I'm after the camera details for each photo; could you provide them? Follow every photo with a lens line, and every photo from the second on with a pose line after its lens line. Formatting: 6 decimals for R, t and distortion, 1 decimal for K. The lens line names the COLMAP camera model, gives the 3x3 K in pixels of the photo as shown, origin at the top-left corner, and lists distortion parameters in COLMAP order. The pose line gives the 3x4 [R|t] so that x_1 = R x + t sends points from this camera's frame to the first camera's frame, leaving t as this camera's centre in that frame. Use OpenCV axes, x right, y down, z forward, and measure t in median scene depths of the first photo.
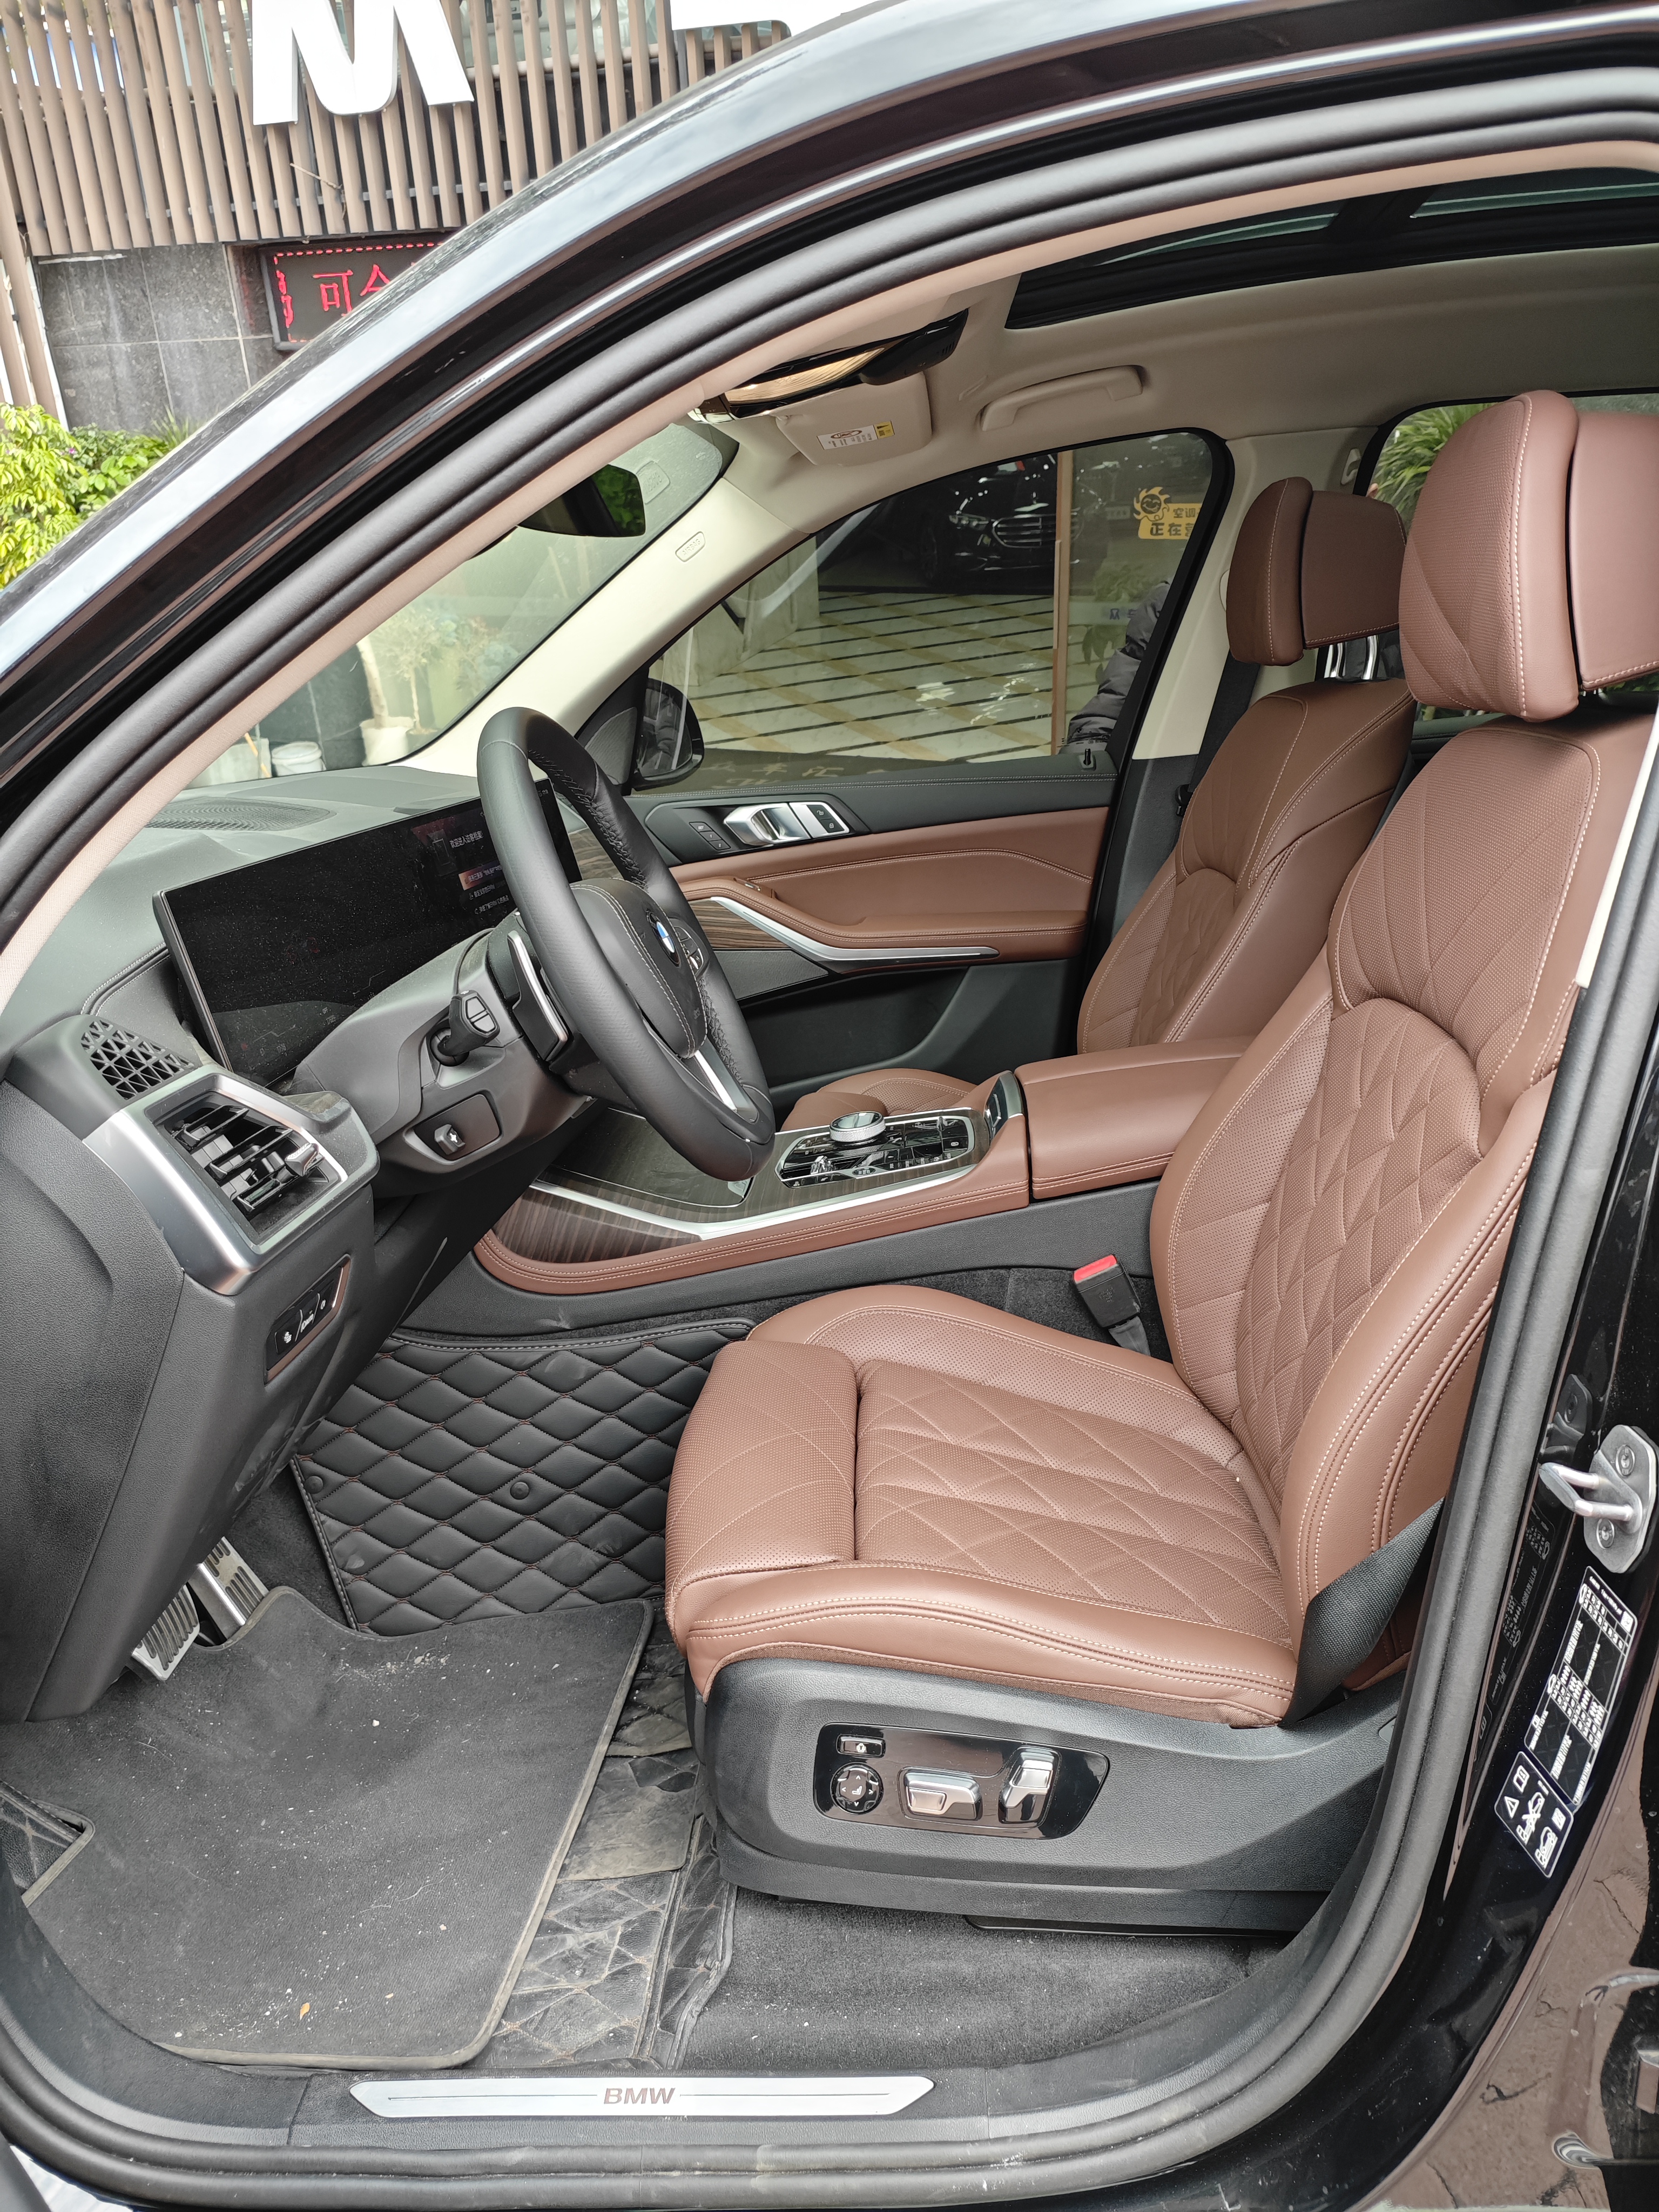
lens RADIAL K [[1588.6, 0, 829.5], [0, 1588.6, 1106.0], [0, 0, 1]] dist [0.049551, -0.088522]
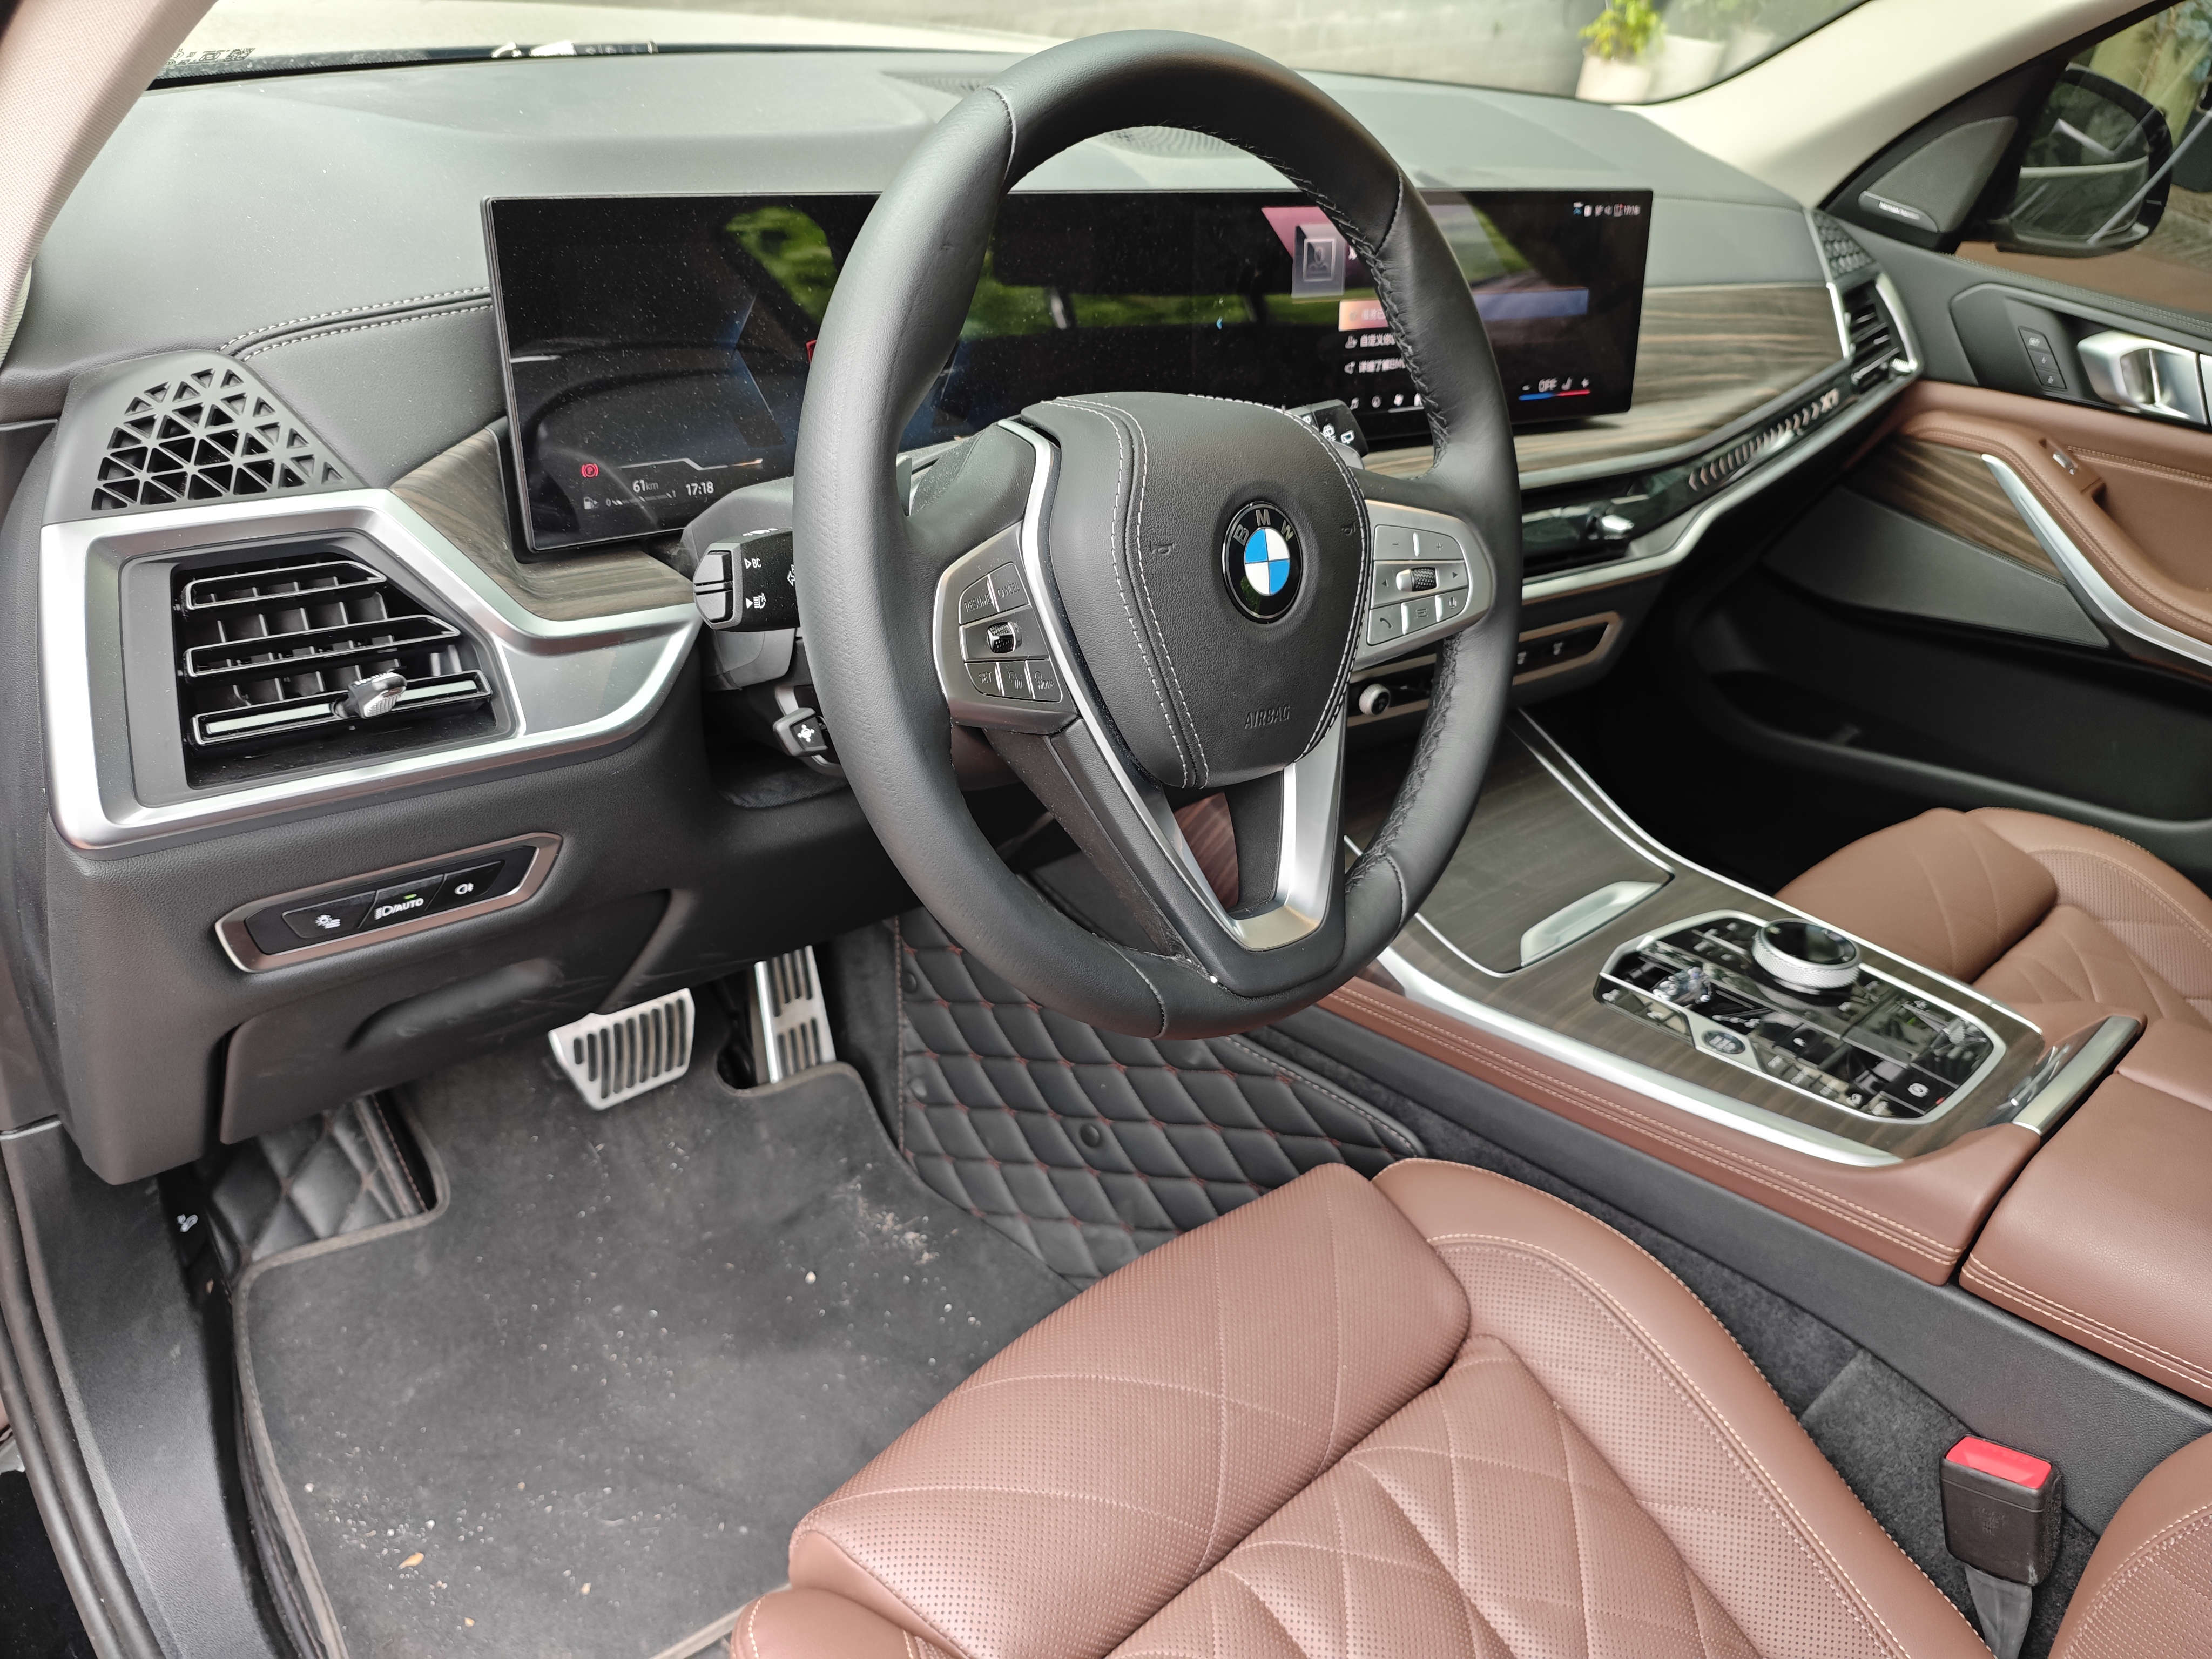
lens RADIAL K [[1588.6, 0, 1106.0], [0, 1588.6, 829.5], [0, 0, 1]] dist [0.049551, -0.088522]
pose [[0.693379, 0.492595, -0.525904, 0.135684], [-0.355802, 0.868715, 0.344587, -0.146935], [0.626603, -0.051812, 0.777615, 0.432305]]
